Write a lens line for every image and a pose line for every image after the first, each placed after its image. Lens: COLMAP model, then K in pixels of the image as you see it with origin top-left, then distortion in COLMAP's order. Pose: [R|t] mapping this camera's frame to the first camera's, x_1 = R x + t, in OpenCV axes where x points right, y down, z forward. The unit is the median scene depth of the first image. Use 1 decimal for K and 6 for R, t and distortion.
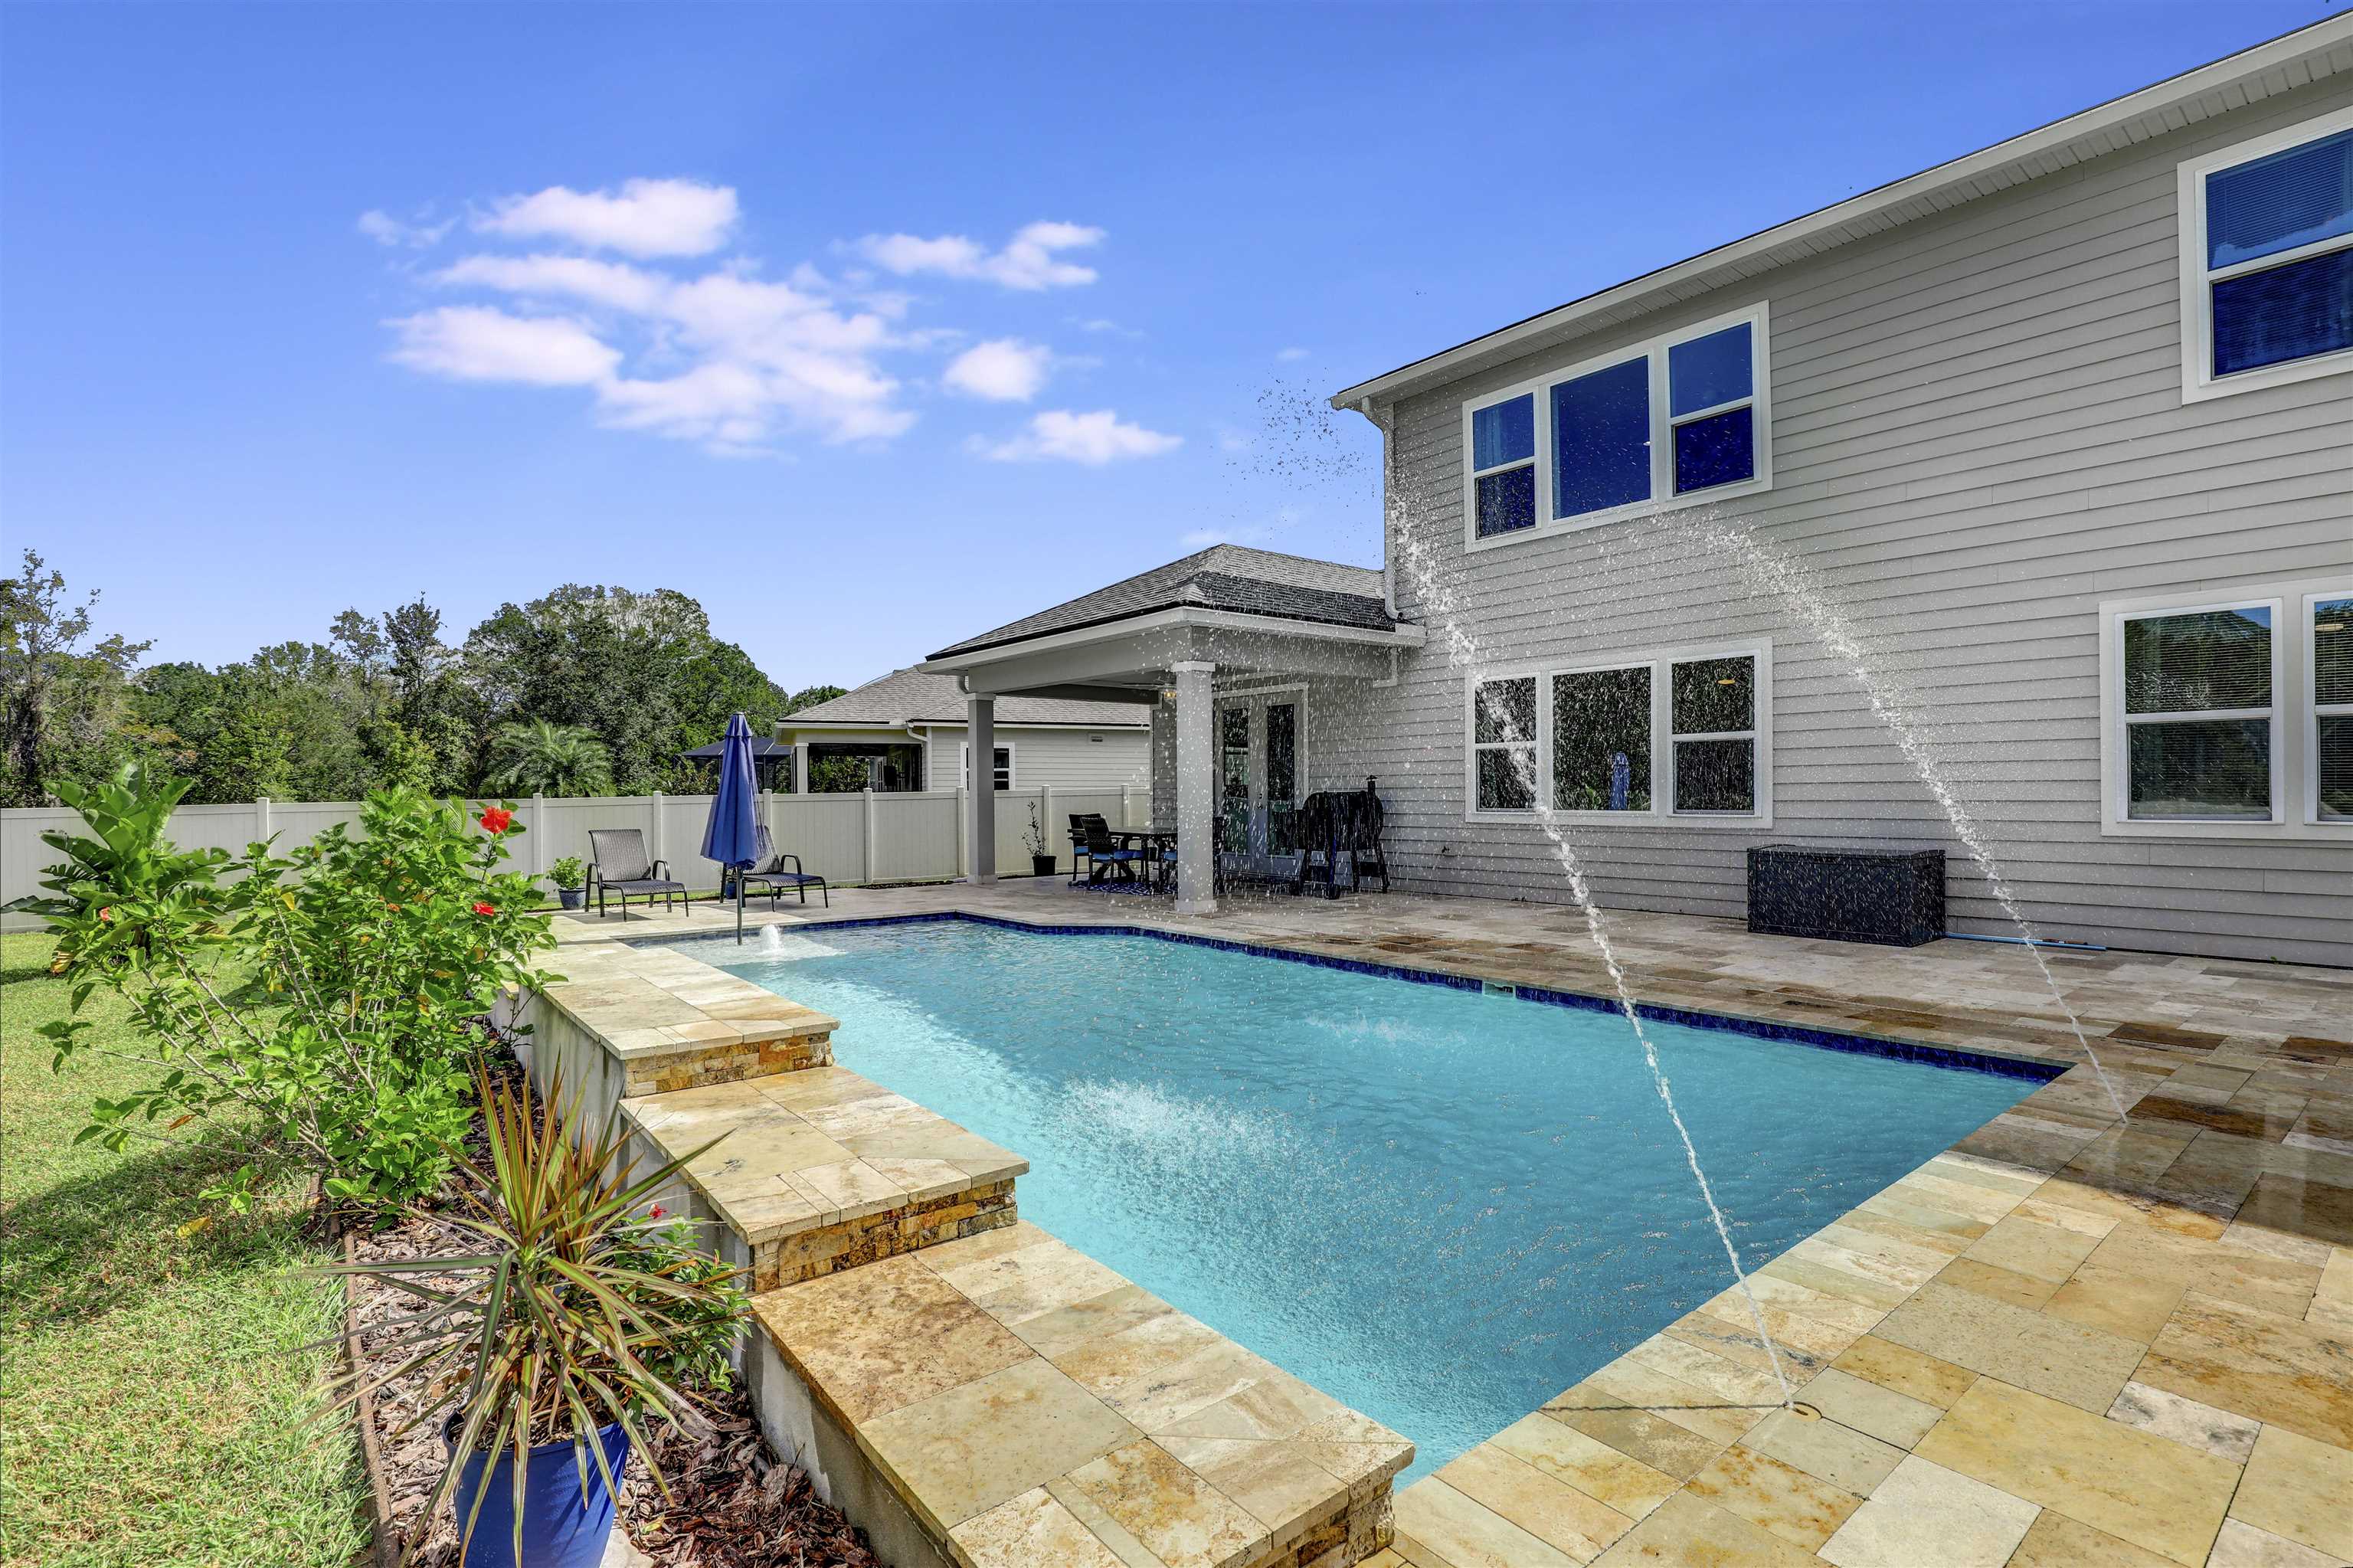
lens RADIAL K [[1083.1, 0, 1236.3], [0, 1083.1, 784.0], [0, 0, 1]] dist [-0.019925, 0.001803]
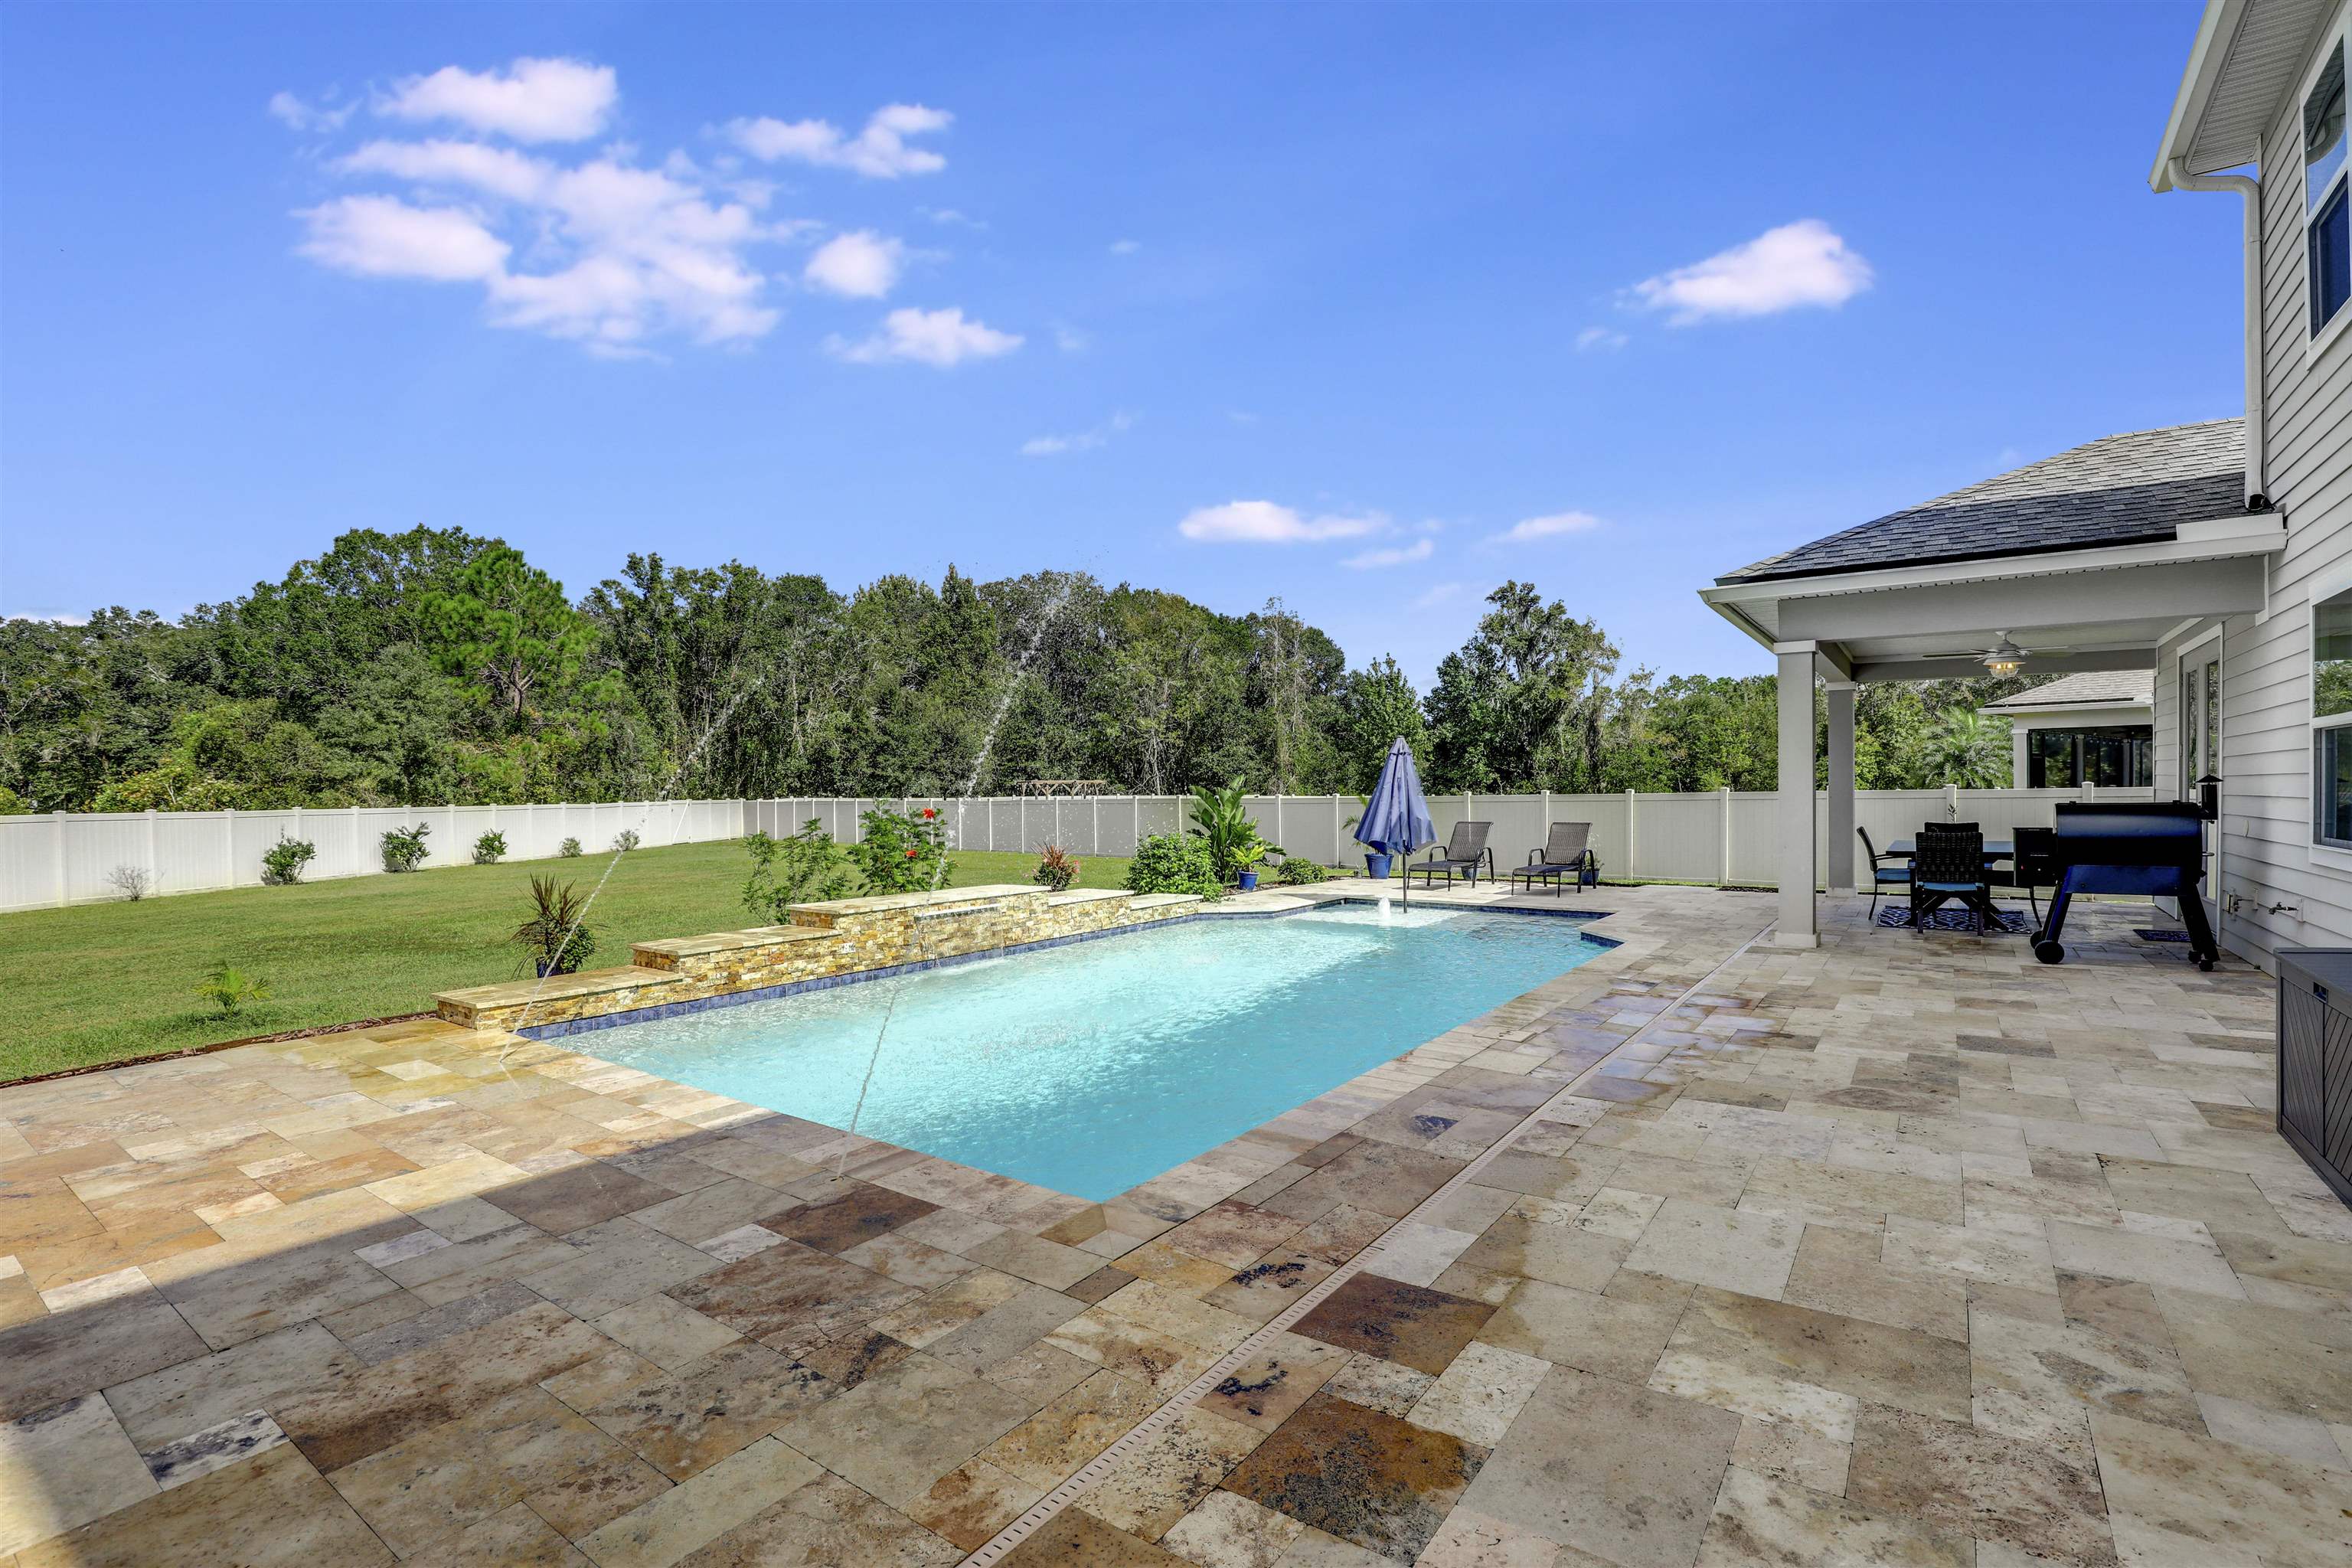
lens RADIAL K [[1082.6, 0, 1178.0], [0, 1082.6, 780.2], [0, 0, 1]] dist [-0.019925, 0.001803]
pose [[0.247043, -0.000171, -0.969004, 0.138480], [0.009466, 0.999953, 0.002237, -0.003109], [0.968958, -0.009725, 0.247033, 0.079286]]
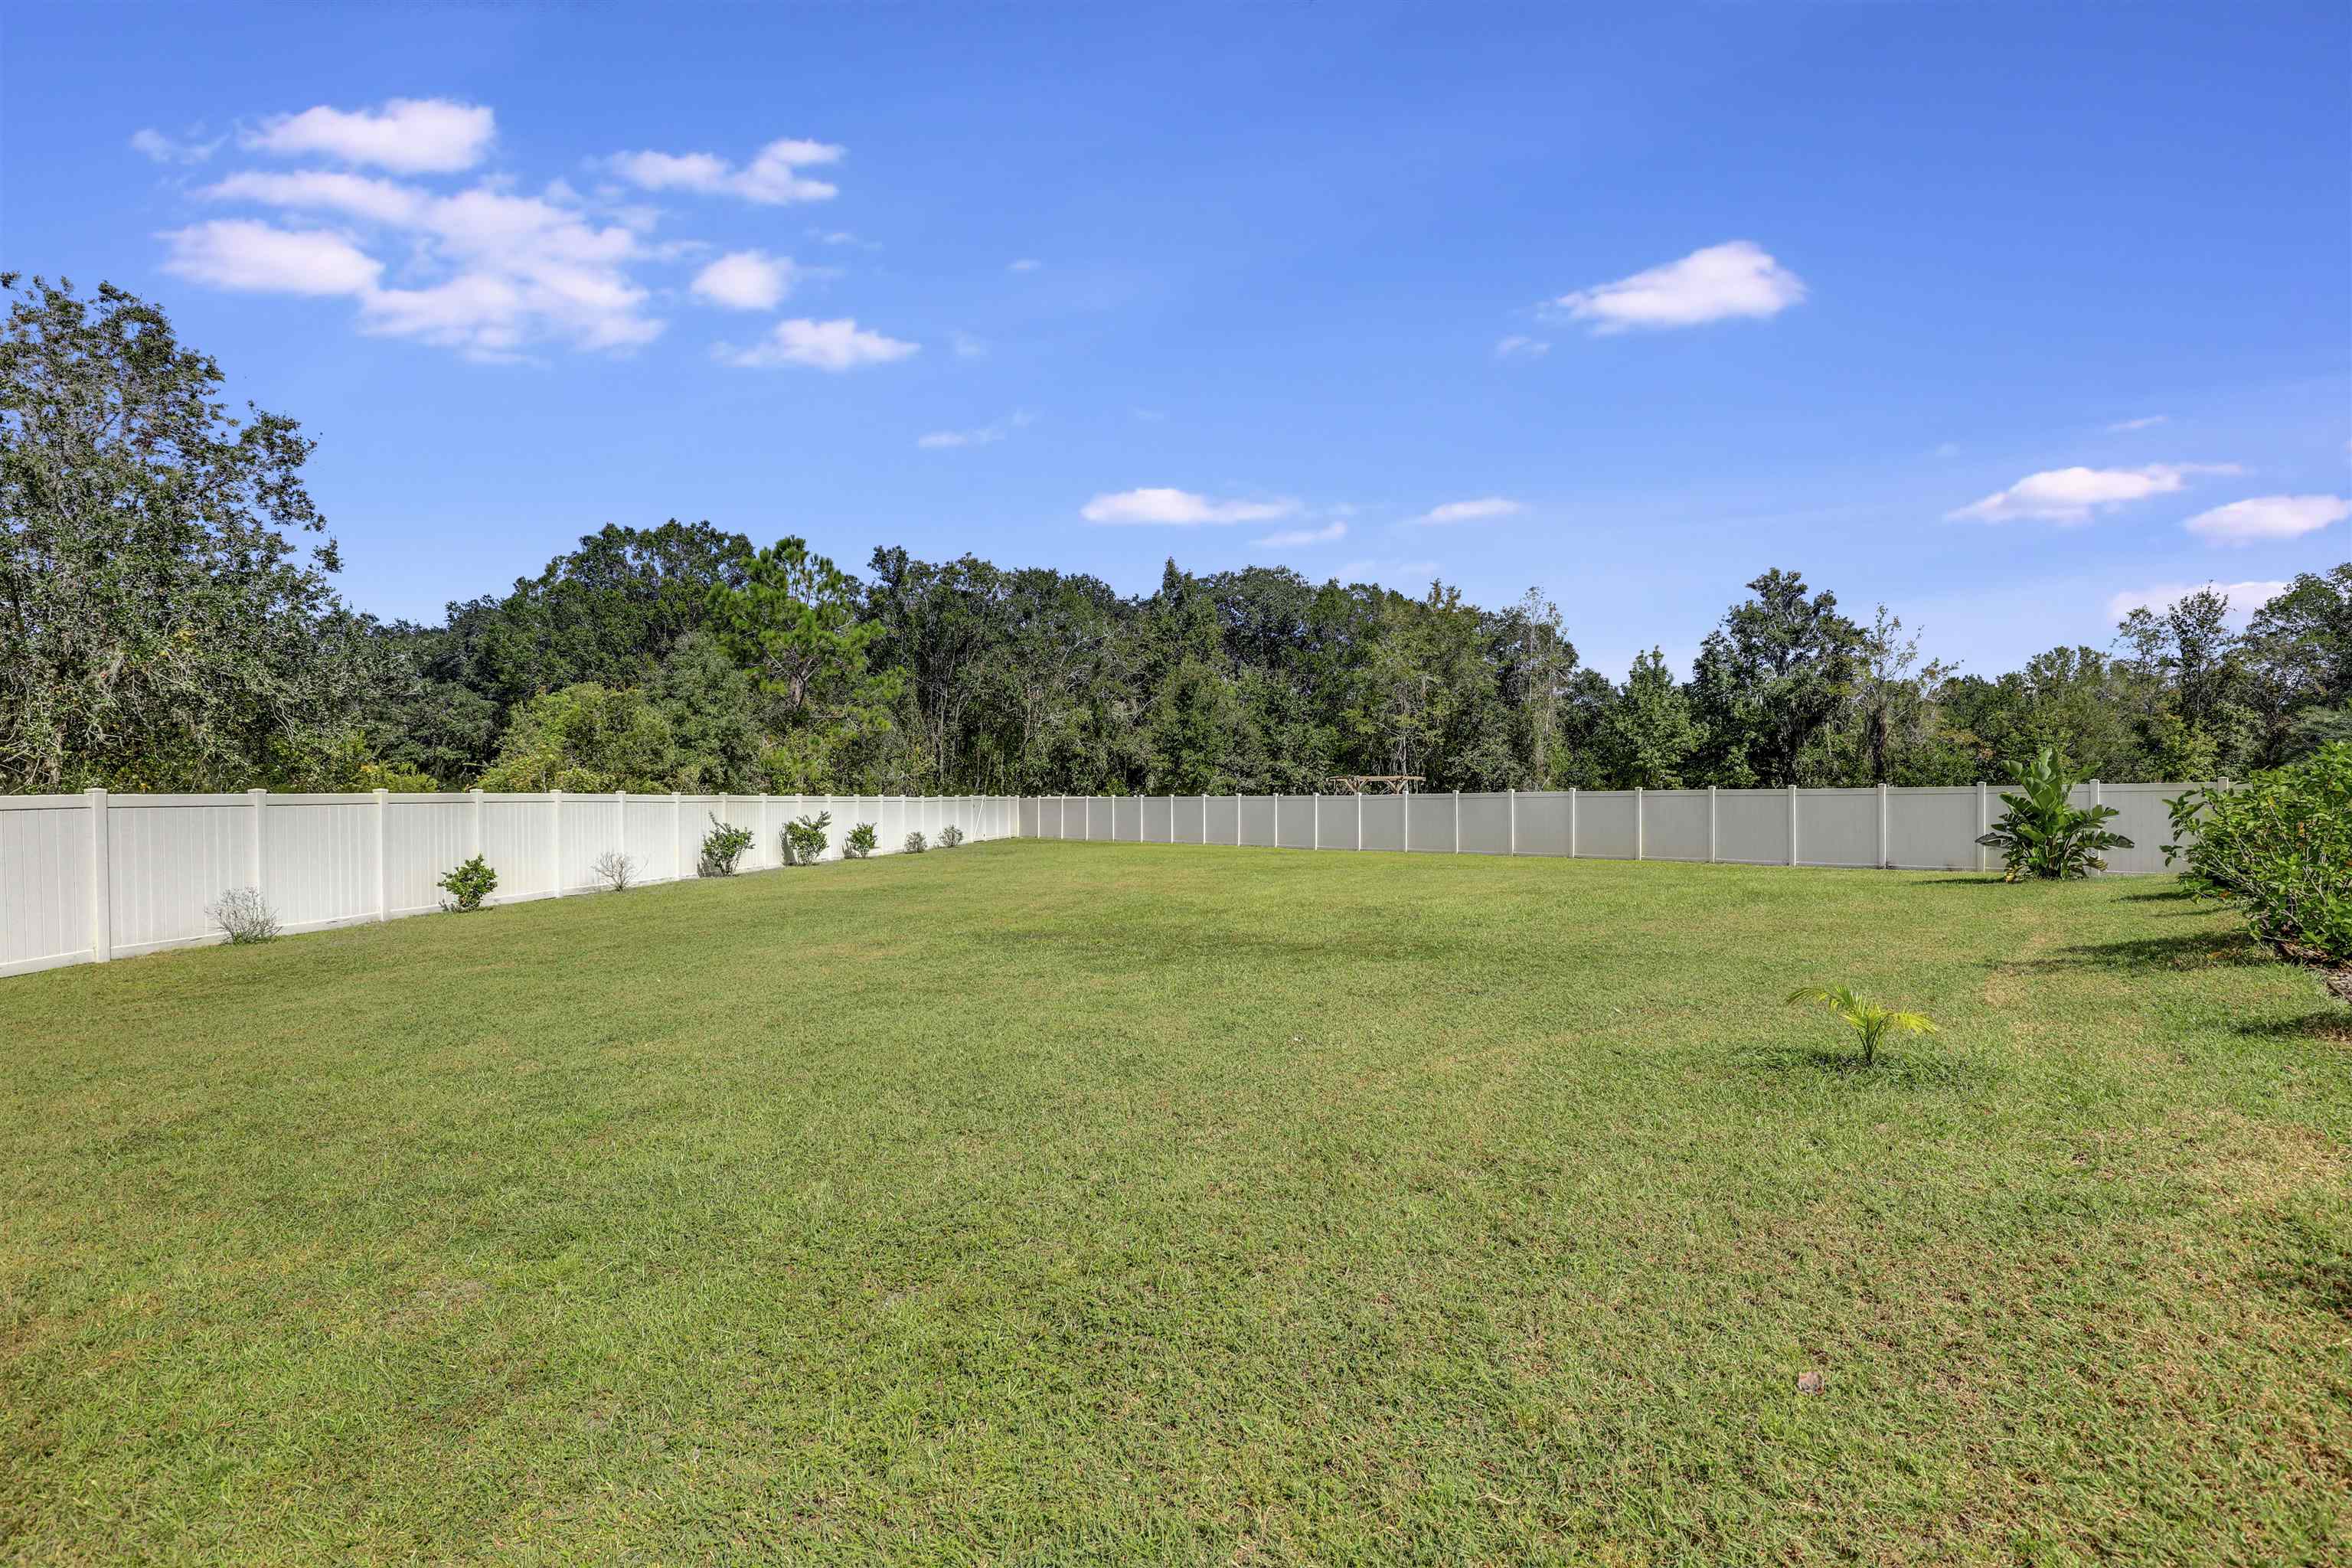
lens RADIAL K [[1082.6, 0, 1196.6], [0, 1082.6, 775.0], [0, 0, 1]] dist [-0.019925, 0.001803]
pose [[0.171948, -0.010948, -0.985045, 0.042461], [0.004684, 0.999936, -0.010296, 0.005165], [0.985095, -0.002844, 0.171989, -0.079182]]
